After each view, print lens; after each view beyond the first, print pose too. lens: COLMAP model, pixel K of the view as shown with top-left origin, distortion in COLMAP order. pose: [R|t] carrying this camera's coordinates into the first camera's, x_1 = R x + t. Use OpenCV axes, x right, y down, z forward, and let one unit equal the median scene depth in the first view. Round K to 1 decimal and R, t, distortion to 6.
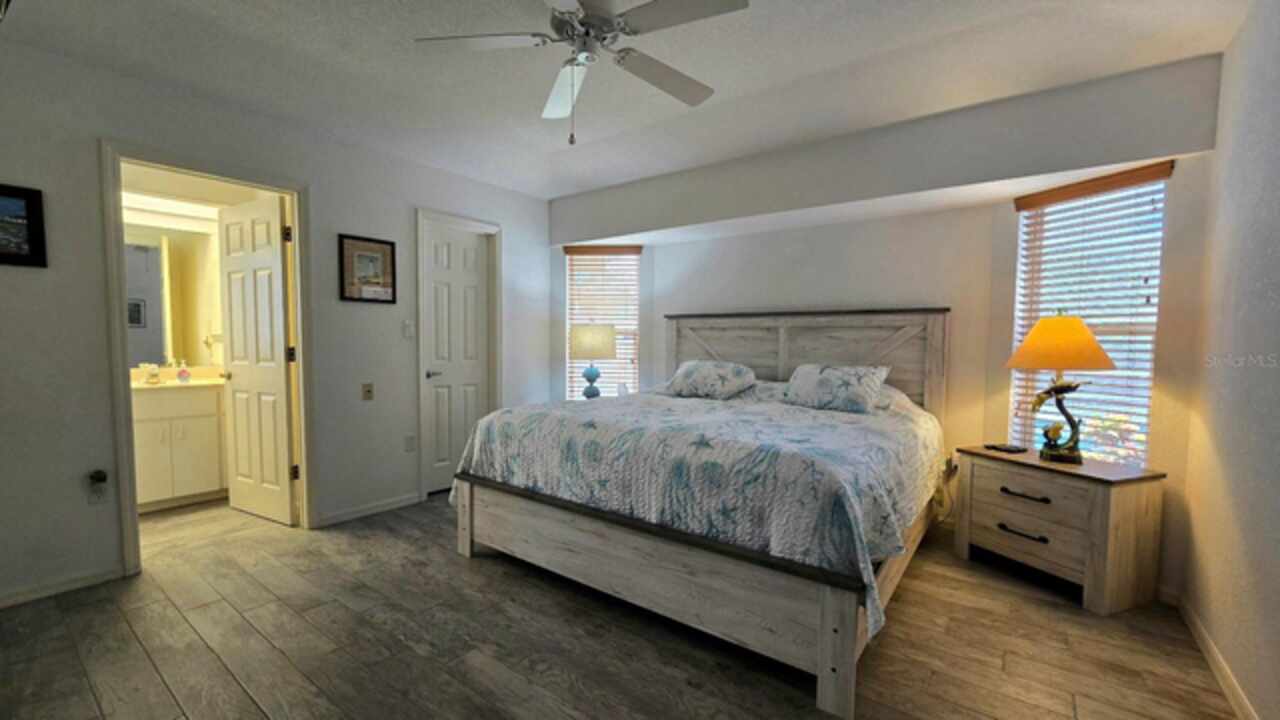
lens RADIAL K [[524.6, 0, 635.7], [0, 524.6, 367.5], [0, 0, 1]] dist [-0.006660, 0.001029]
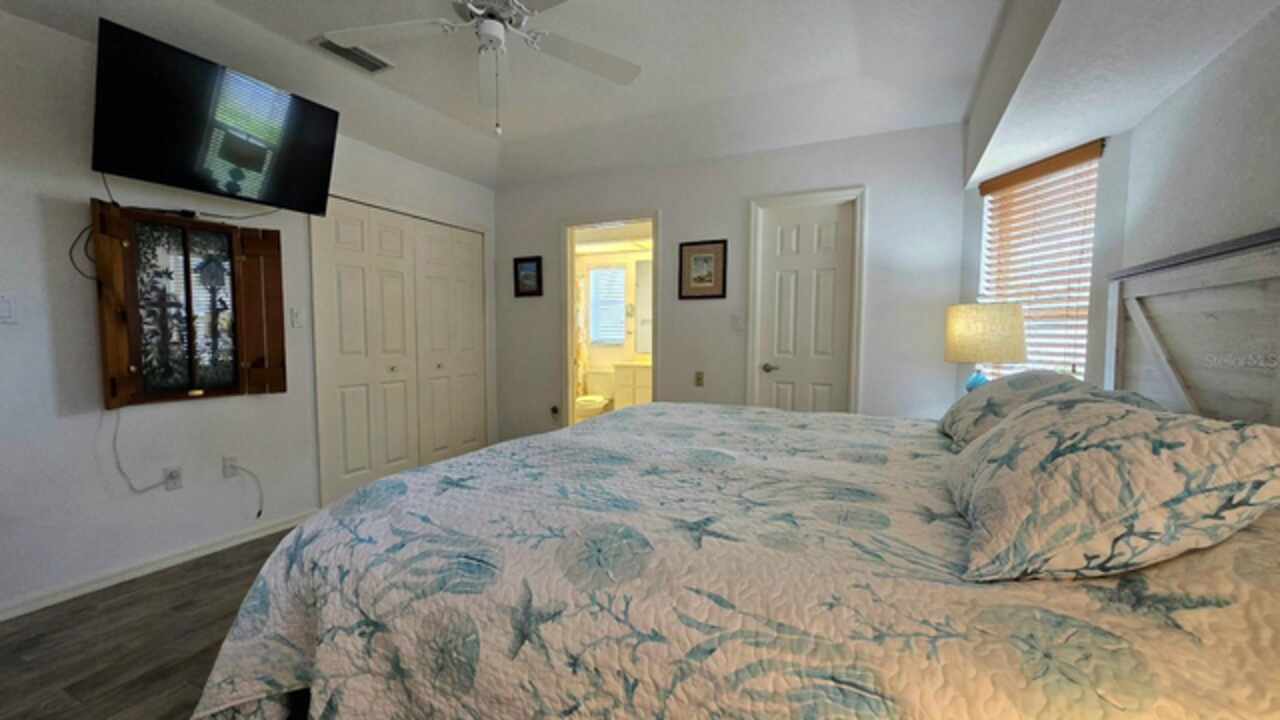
lens RADIAL K [[524.6, 0, 638.3], [0, 524.6, 364.3], [0, 0, 1]] dist [-0.006660, 0.001029]
pose [[0.205280, 0.046767, -0.977585, 0.624765], [-0.049555, 0.998073, 0.037341, -0.022859], [0.977448, 0.040779, 0.207202, 0.714778]]
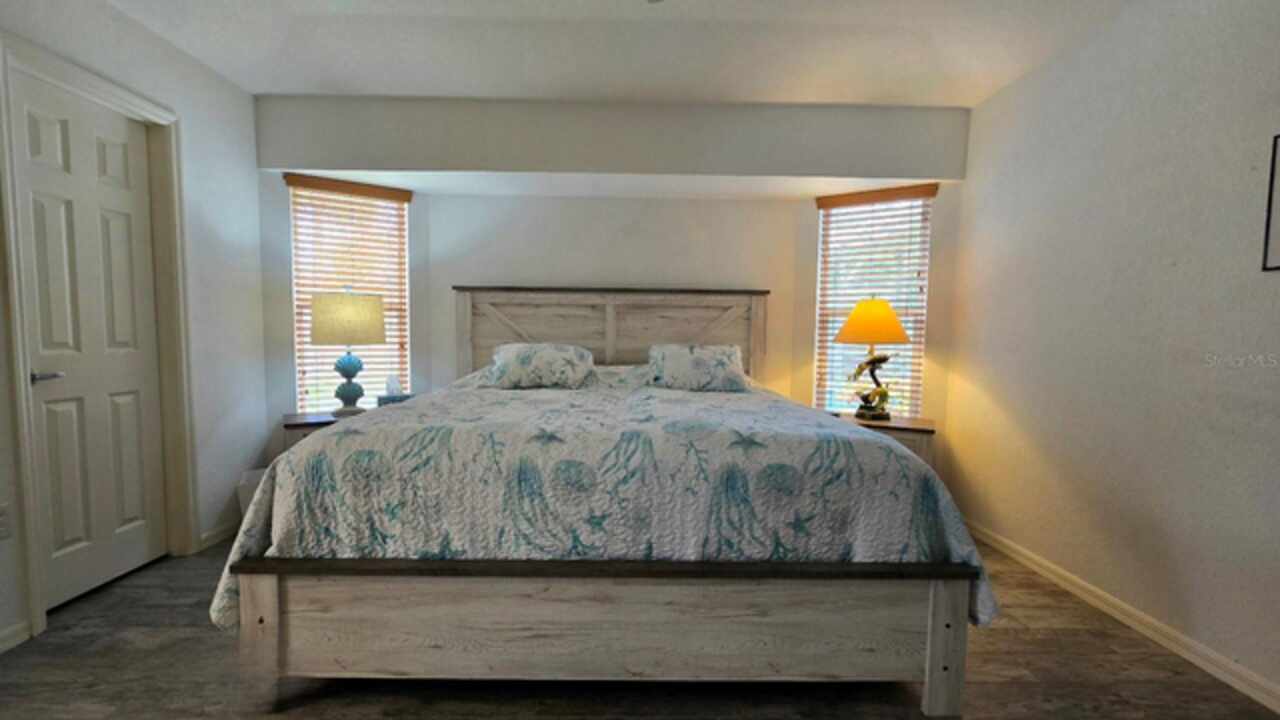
lens RADIAL K [[524.6, 0, 630.8], [0, 524.6, 368.0], [0, 0, 1]] dist [-0.006660, 0.001029]
pose [[0.786802, -0.041291, 0.615823, -0.317514], [0.026392, 0.999098, 0.033270, 0.003356], [-0.616641, -0.009924, 0.787182, 0.331023]]
